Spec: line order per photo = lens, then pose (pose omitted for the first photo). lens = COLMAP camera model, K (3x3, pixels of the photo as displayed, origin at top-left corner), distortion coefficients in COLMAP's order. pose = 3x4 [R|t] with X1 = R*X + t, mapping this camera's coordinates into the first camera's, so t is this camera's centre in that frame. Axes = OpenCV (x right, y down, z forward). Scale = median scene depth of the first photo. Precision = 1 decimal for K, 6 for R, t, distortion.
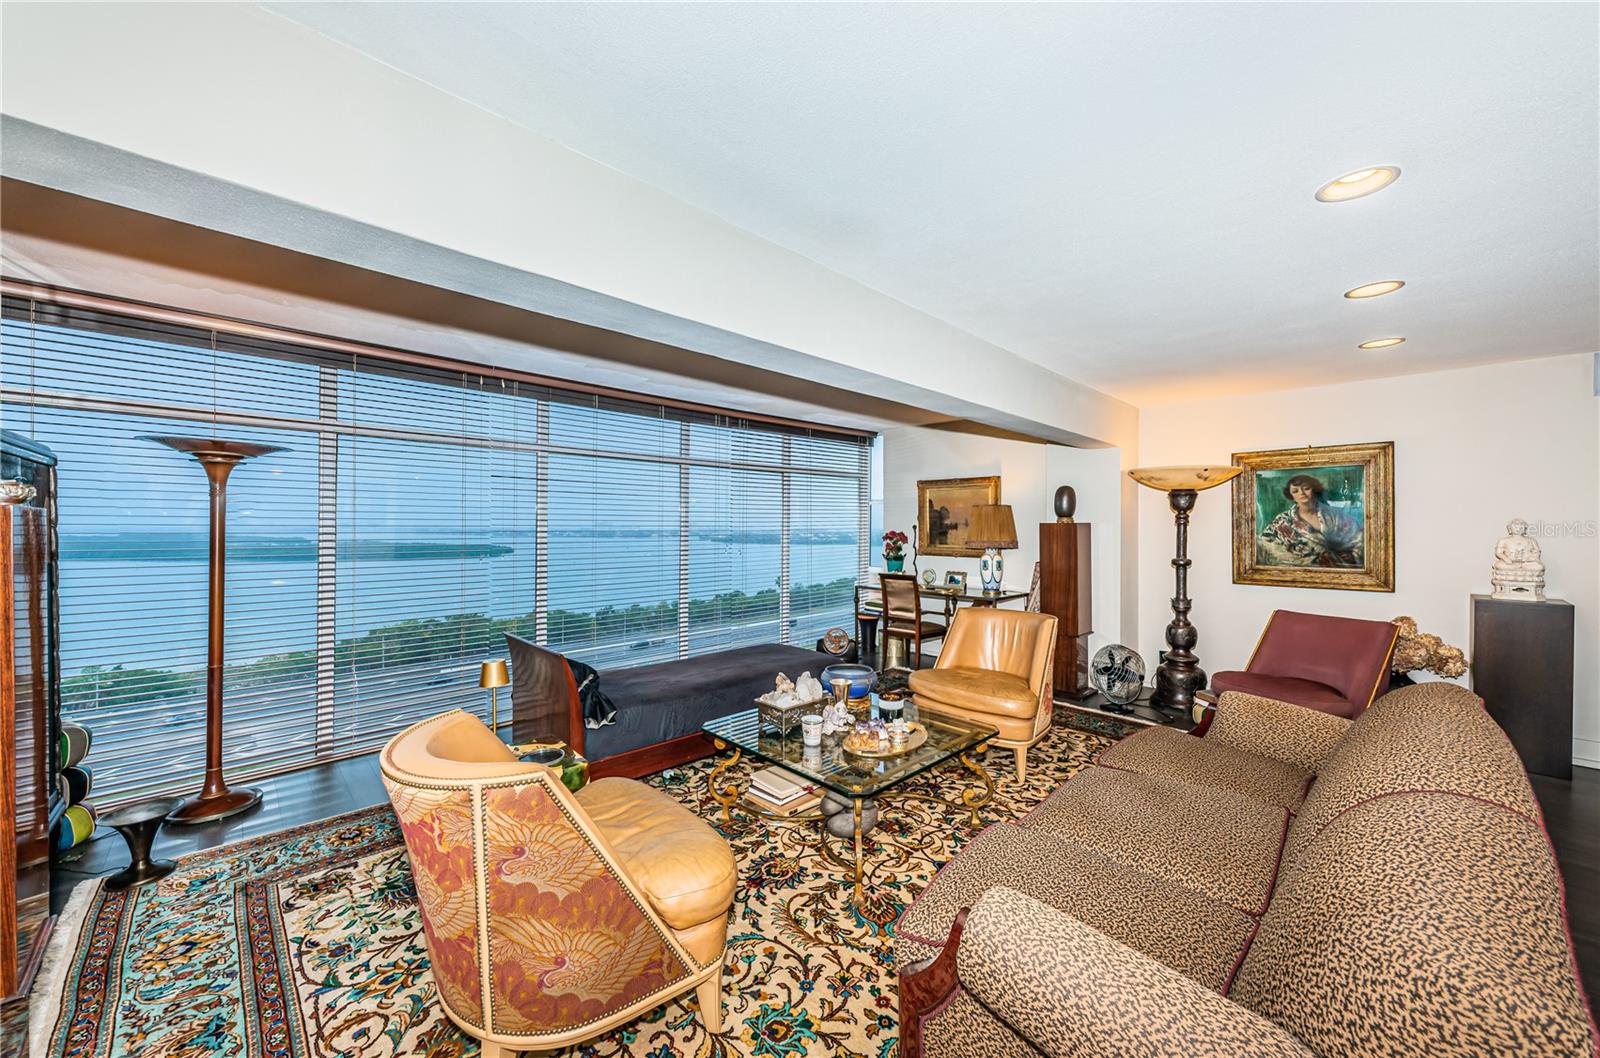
lens RADIAL K [[580.9, 0, 796.7], [0, 580.9, 526.4], [0, 0, 1]] dist [0.000576, 0.000082]
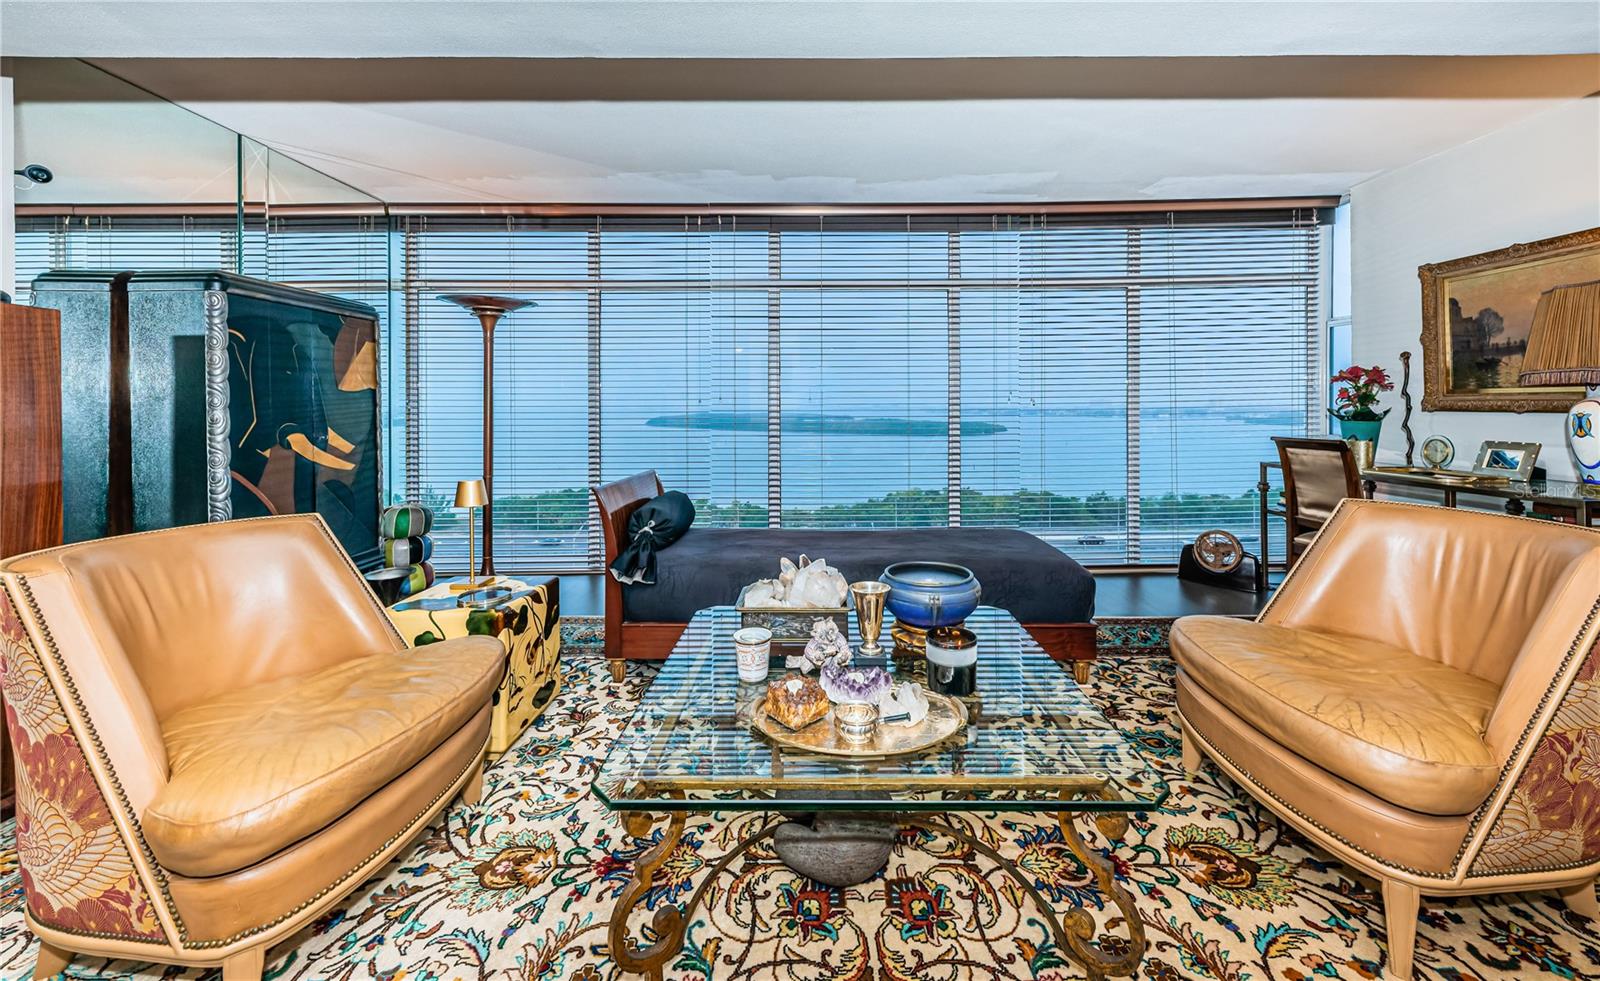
lens RADIAL K [[609.5, 0, 816.0], [0, 609.5, 407.7], [0, 0, 1]] dist [0.000482, -0.000176]
pose [[0.722341, -0.004661, -0.691522, 0.313644], [0.007380, 0.999972, 0.000968, 0.067622], [0.691498, -0.005802, 0.722355, 0.389386]]
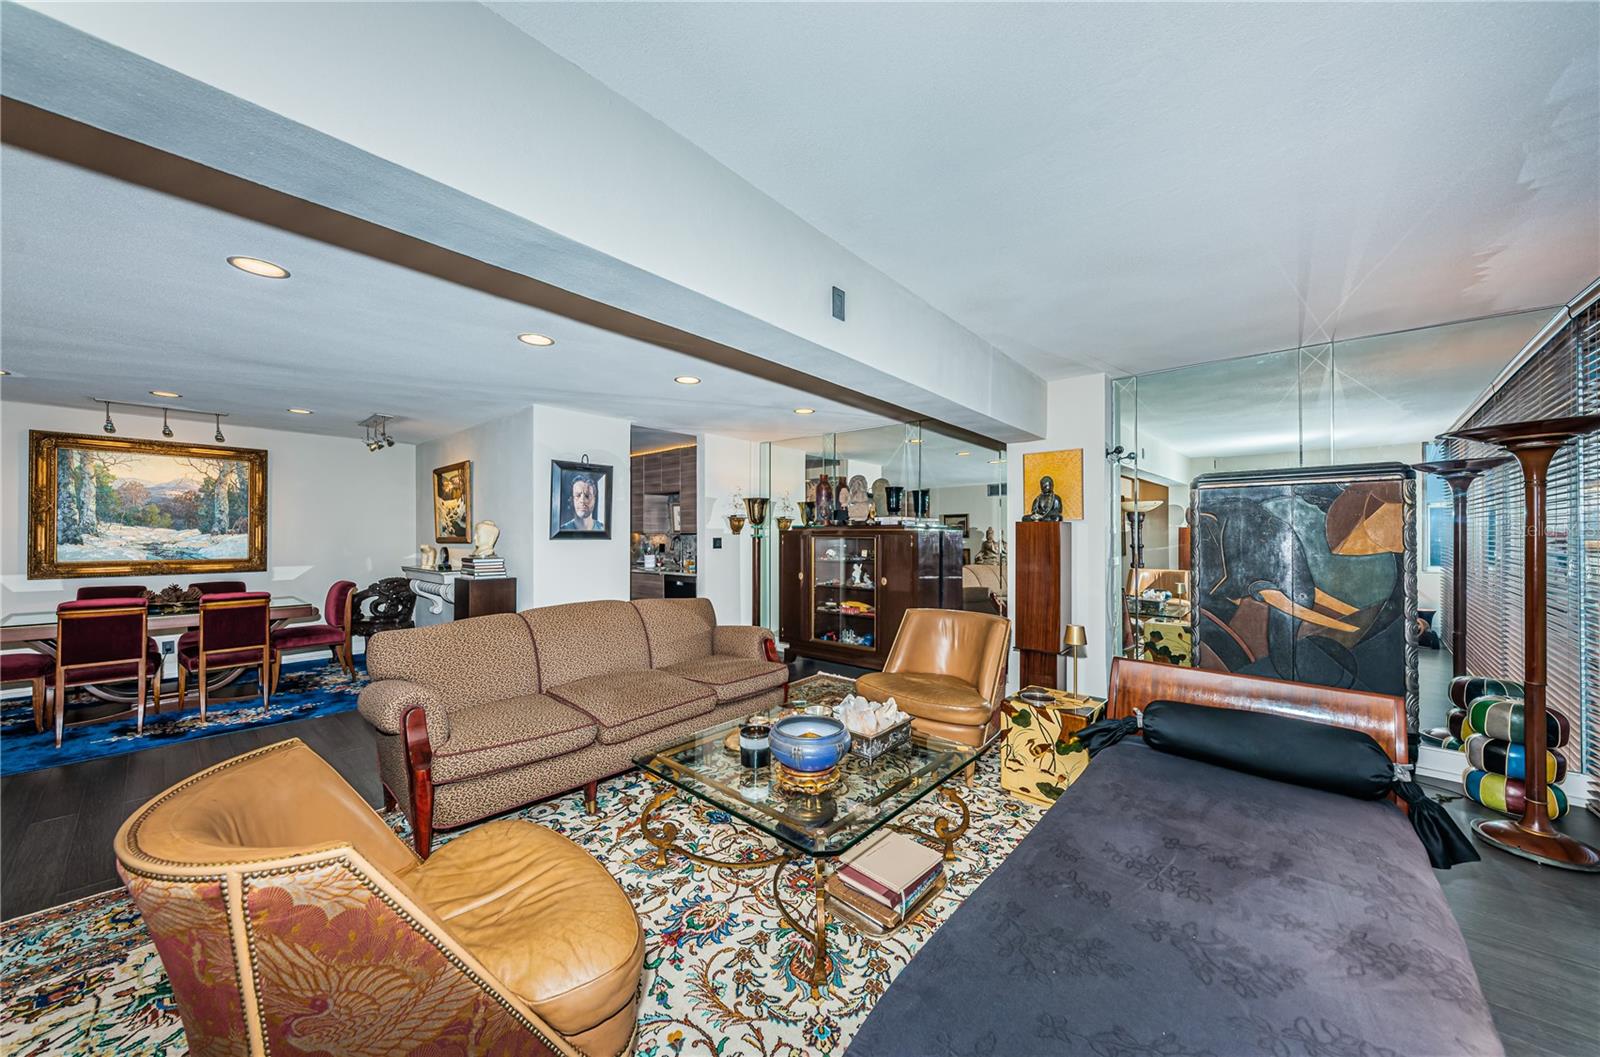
lens RADIAL K [[554.3, 0, 797.3], [0, 554.3, 528.5], [0, 0, 1]] dist [0.001480, 0.000096]
pose [[-0.996600, -0.003826, -0.082297, 0.120677], [-0.002692, 0.999900, -0.013893, 0.016922], [0.082342, -0.013625, -0.996511, 1.259977]]
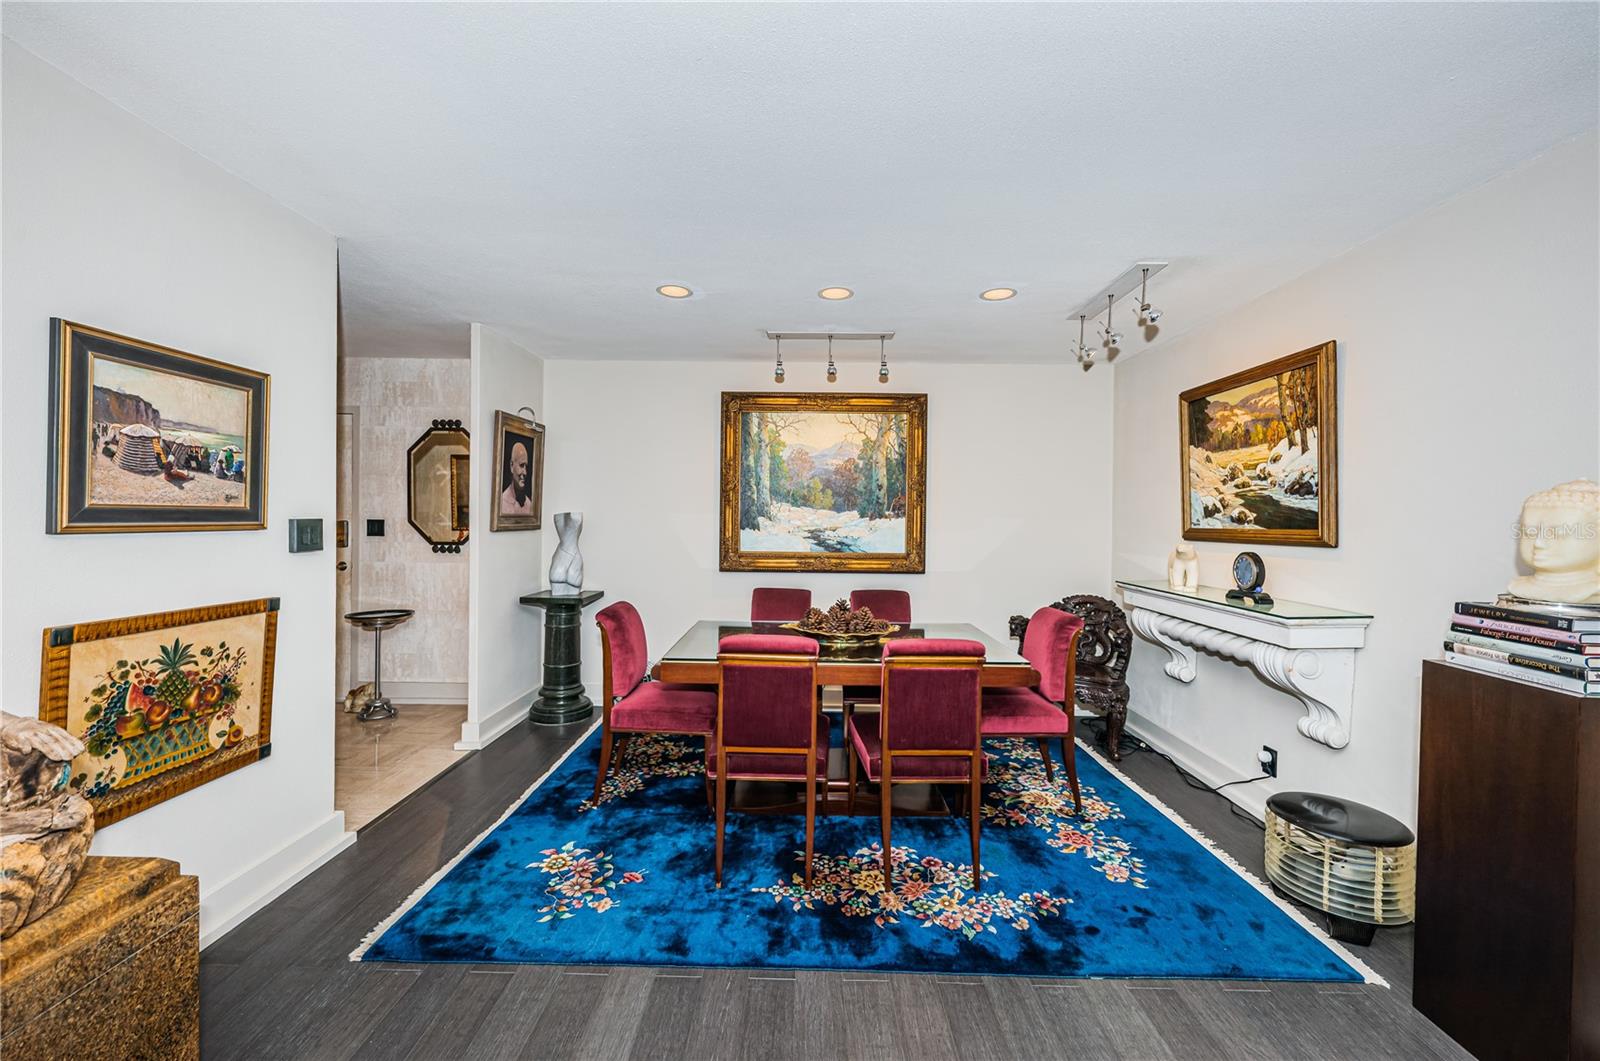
lens RADIAL K [[628.5, 0, 803.2], [0, 628.5, 519.4], [0, 0, 1]] dist [-0.001277, 0.000106]
pose [[-0.708906, -0.013570, 0.705173, 0.753381], [-0.013917, 0.999889, 0.005251, 0.013908], [-0.705166, -0.006092, -0.709016, 0.640524]]
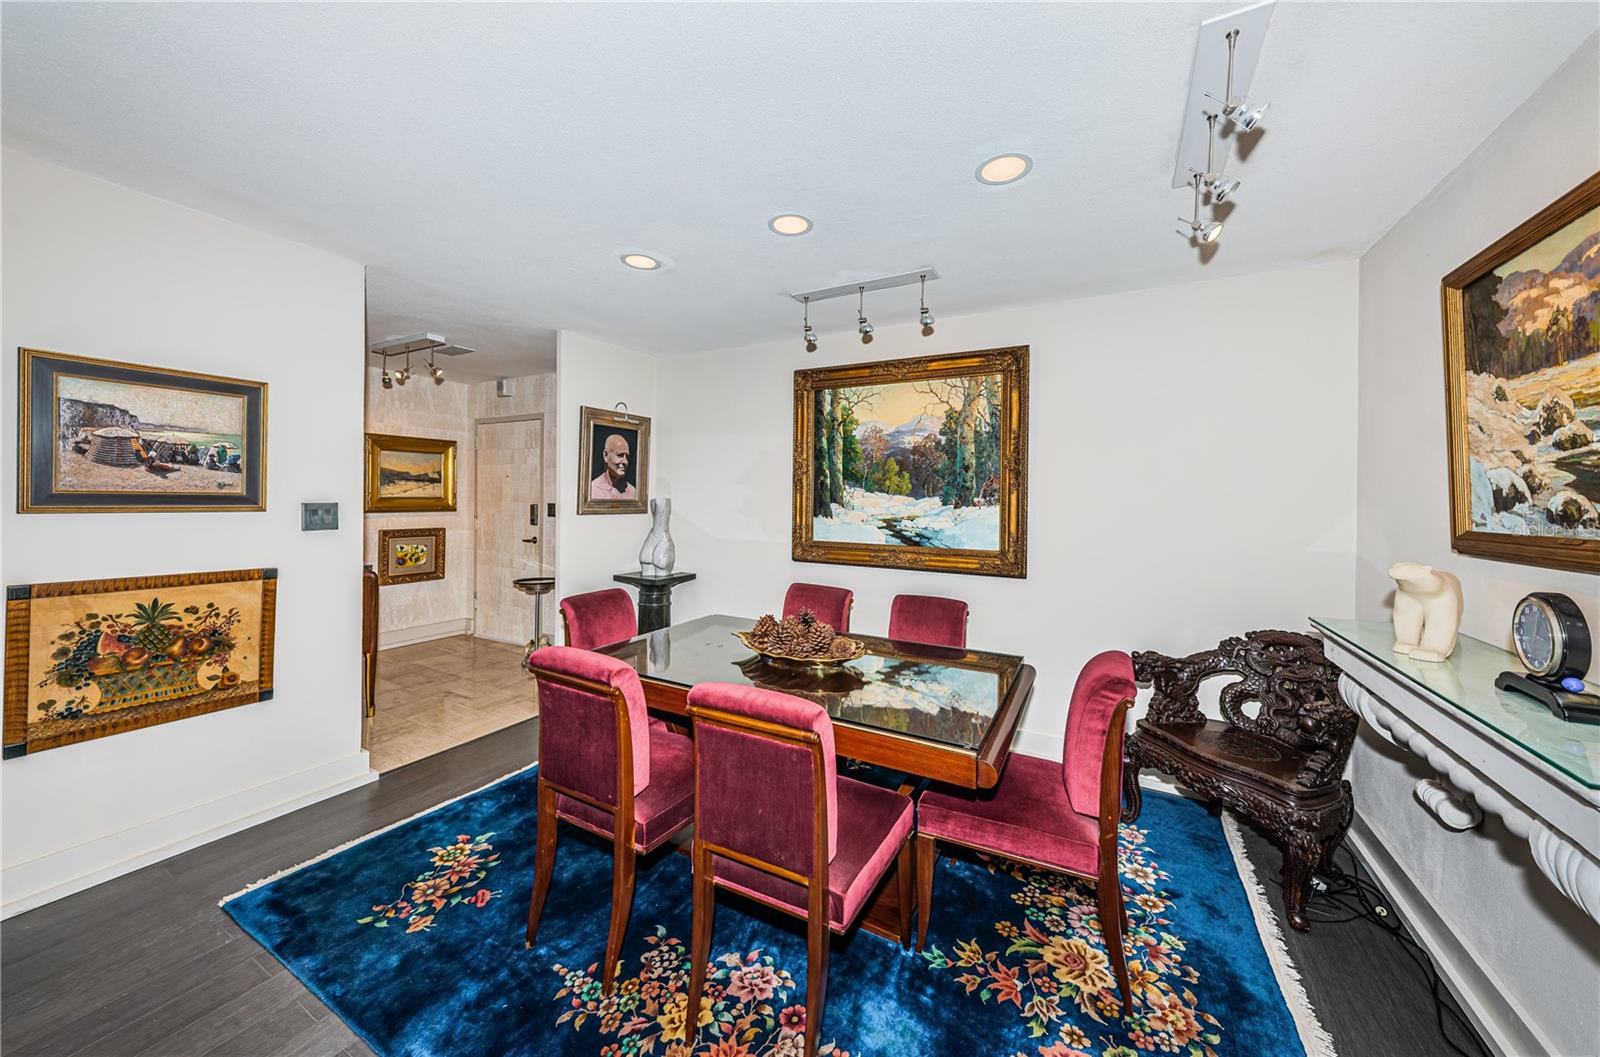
lens RADIAL K [[565.7, 0, 799.3], [0, 565.7, 497.9], [0, 0, 1]] dist [0.001189, -0.000130]
pose [[-0.289410, -0.006349, 0.957184, 0.736764], [-0.017817, 0.999840, 0.001245, 0.007107], [-0.957040, -0.016694, -0.289476, 0.218327]]
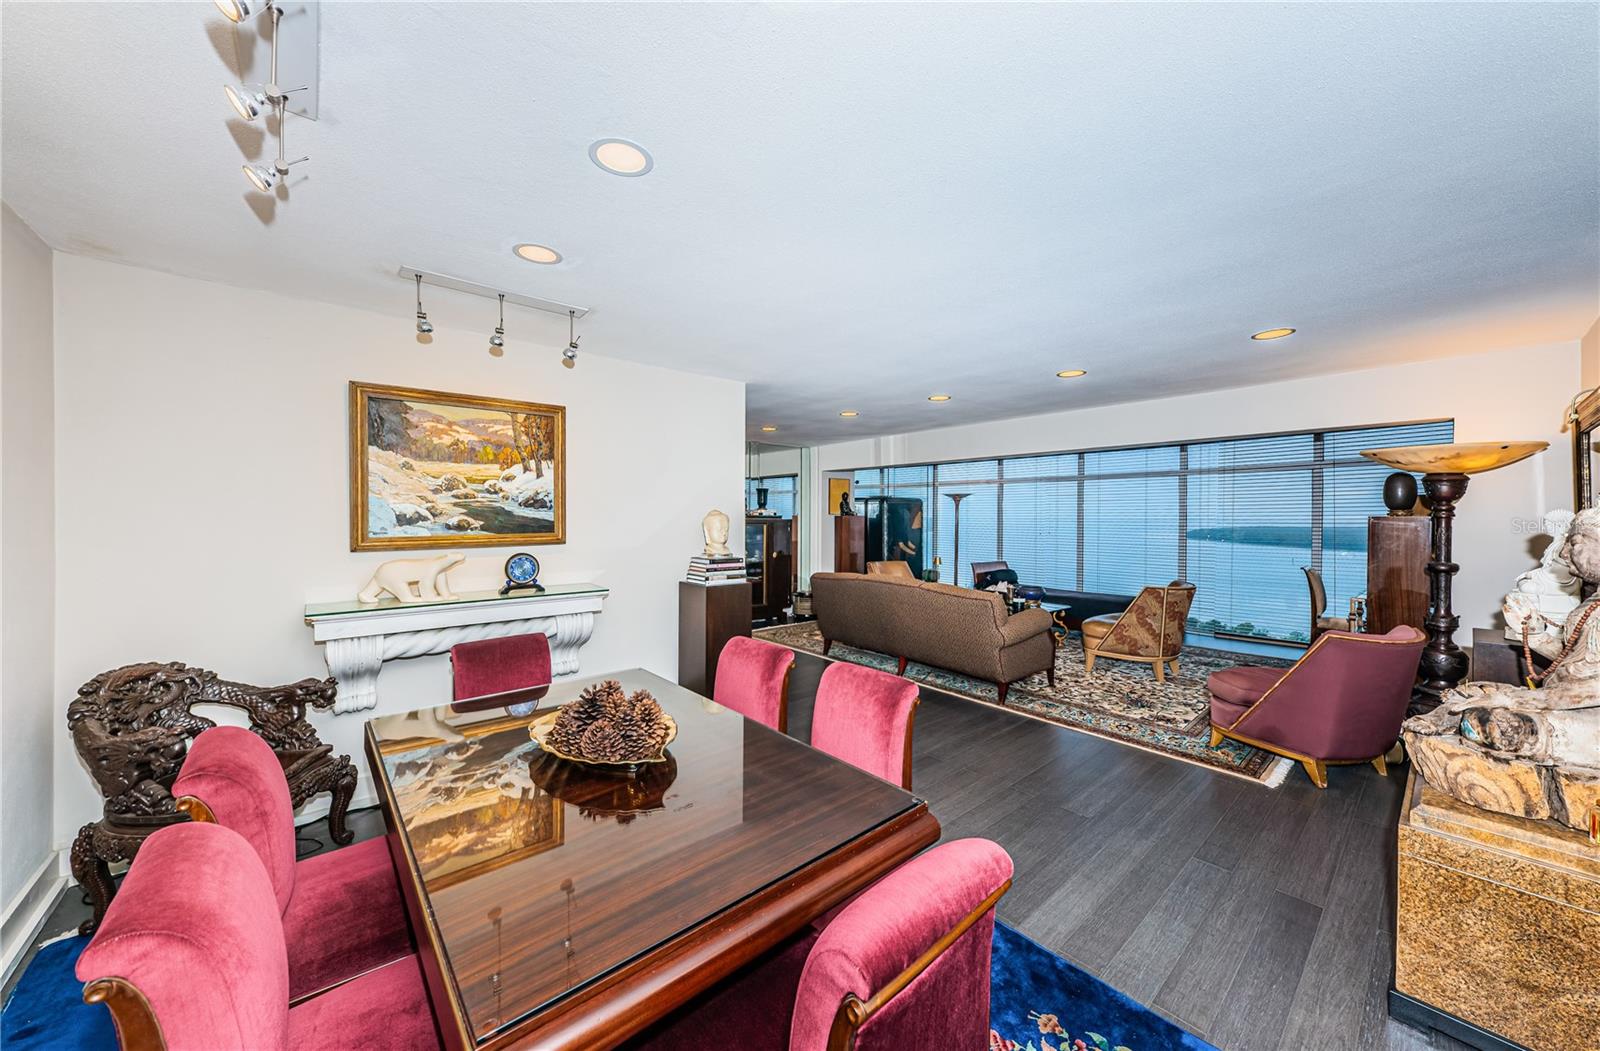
lens RADIAL K [[566.4, 0, 800.0], [0, 566.4, 525.5], [0, 0, 1]] dist [0.004741, 0.000009]
pose [[-0.062298, 0.013685, -0.997964, 1.665896], [-0.001967, 0.999902, 0.013834, -0.003036], [0.998056, 0.002825, -0.062265, 0.221961]]
